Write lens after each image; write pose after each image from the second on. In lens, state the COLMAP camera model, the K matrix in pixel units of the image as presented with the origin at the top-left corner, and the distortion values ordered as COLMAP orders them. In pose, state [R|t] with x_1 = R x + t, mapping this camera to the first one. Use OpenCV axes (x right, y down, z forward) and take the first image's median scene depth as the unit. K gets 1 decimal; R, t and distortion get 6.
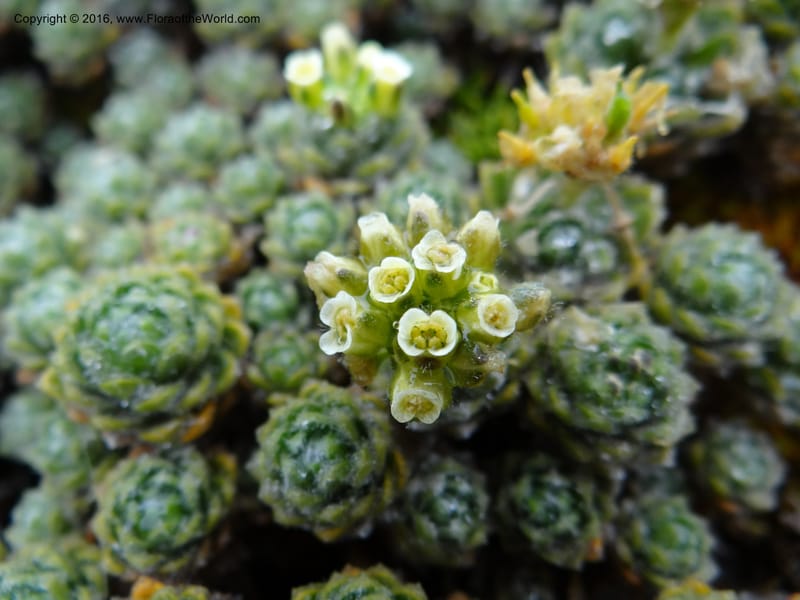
lens RADIAL K [[659.2, 0, 400.0], [0, 659.2, 300.0], [0, 0, 1]] dist [0.001092, -0.000545]
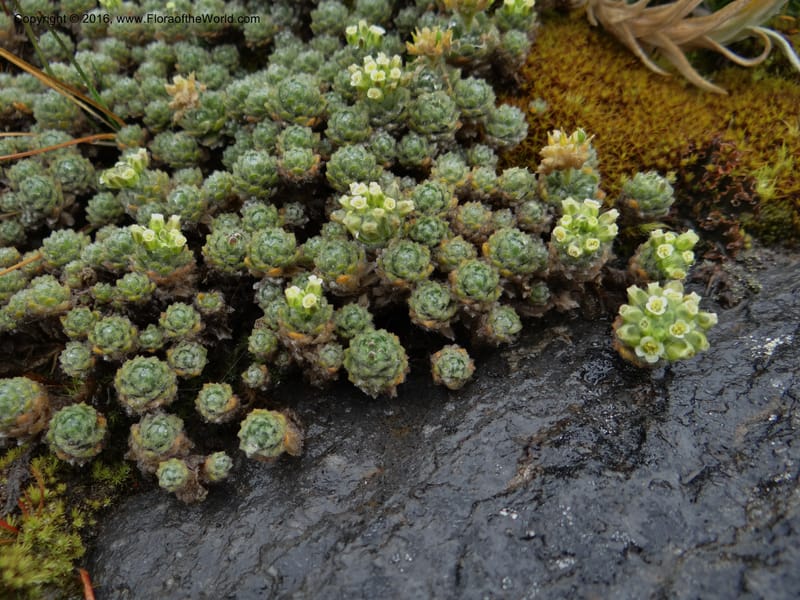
lens RADIAL K [[659.2, 0, 400.0], [0, 659.2, 300.0], [0, 0, 1]] dist [0.001092, -0.000545]
pose [[0.997015, 0.072199, -0.027373, 0.264026], [-0.075575, 0.985131, -0.154291, 1.381201], [0.015826, 0.155899, 0.987646, -1.888163]]
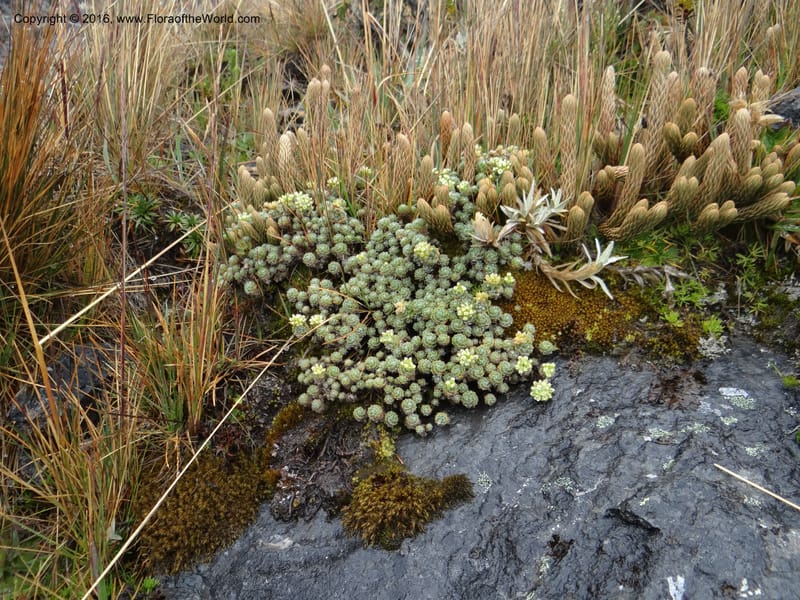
lens RADIAL K [[659.2, 0, 400.0], [0, 659.2, 300.0], [0, 0, 1]] dist [0.001092, -0.000545]
pose [[0.994719, 0.044051, -0.092706, -0.048374], [-0.051248, 0.995733, -0.076737, 0.617141], [0.088930, 0.081082, 0.992732, -8.738600]]
